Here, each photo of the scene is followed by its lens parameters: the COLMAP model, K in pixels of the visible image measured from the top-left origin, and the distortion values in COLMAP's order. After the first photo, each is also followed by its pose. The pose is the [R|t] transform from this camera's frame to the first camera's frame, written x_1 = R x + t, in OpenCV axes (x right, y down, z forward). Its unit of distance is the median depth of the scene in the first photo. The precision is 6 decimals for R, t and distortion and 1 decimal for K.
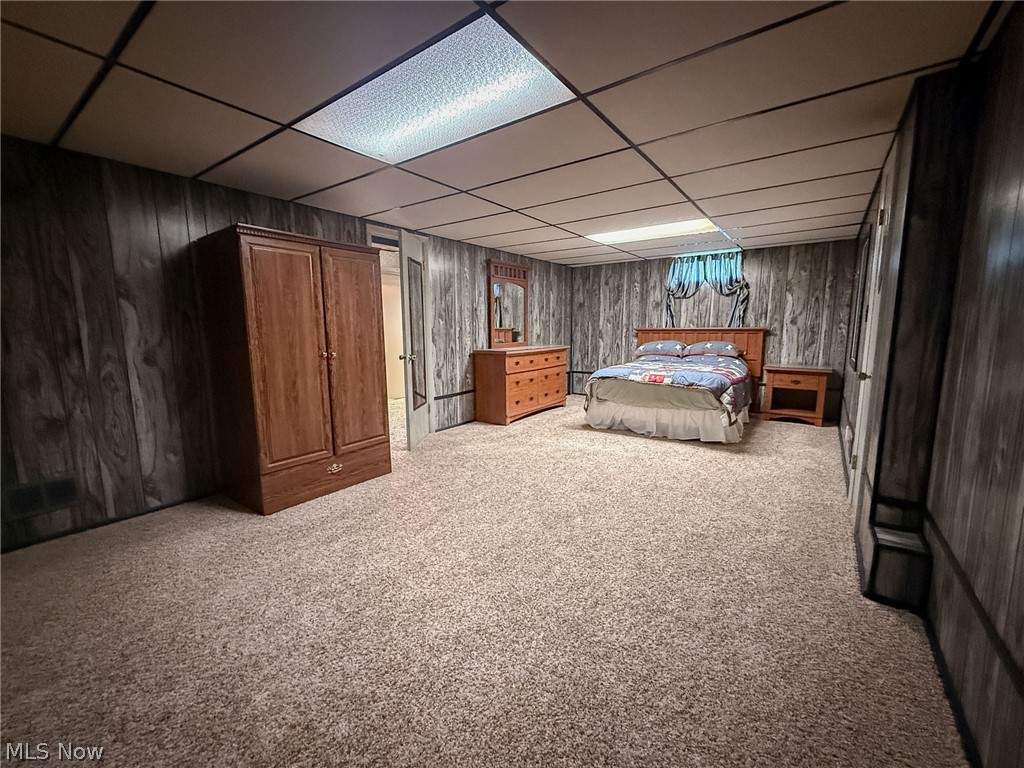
lens RADIAL K [[408.5, 0, 513.3], [0, 408.5, 385.0], [0, 0, 1]] dist [0.001641, -0.000371]
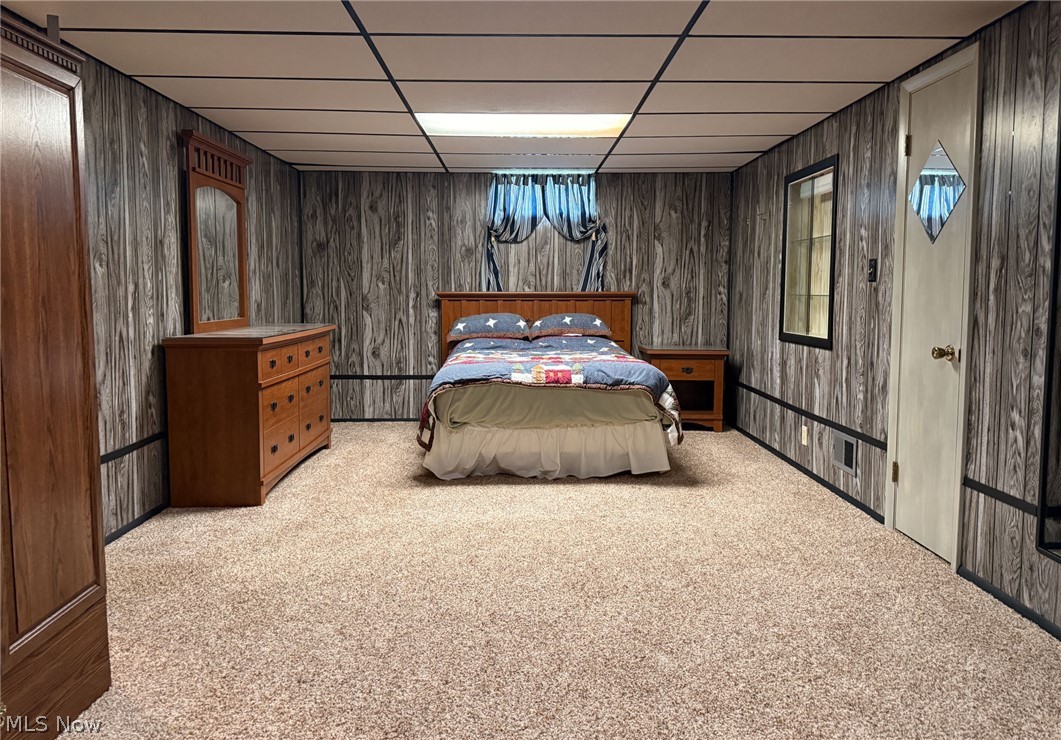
lens RADIAL K [[728.5, 0, 524.9], [0, 728.5, 345.4], [0, 0, 1]] dist [0.044855, -0.019269]
pose [[0.801126, -0.035155, 0.597463, -0.248711], [0.077414, 0.995974, -0.045201, -0.014034], [-0.593468, 0.082464, 0.800622, 0.168159]]
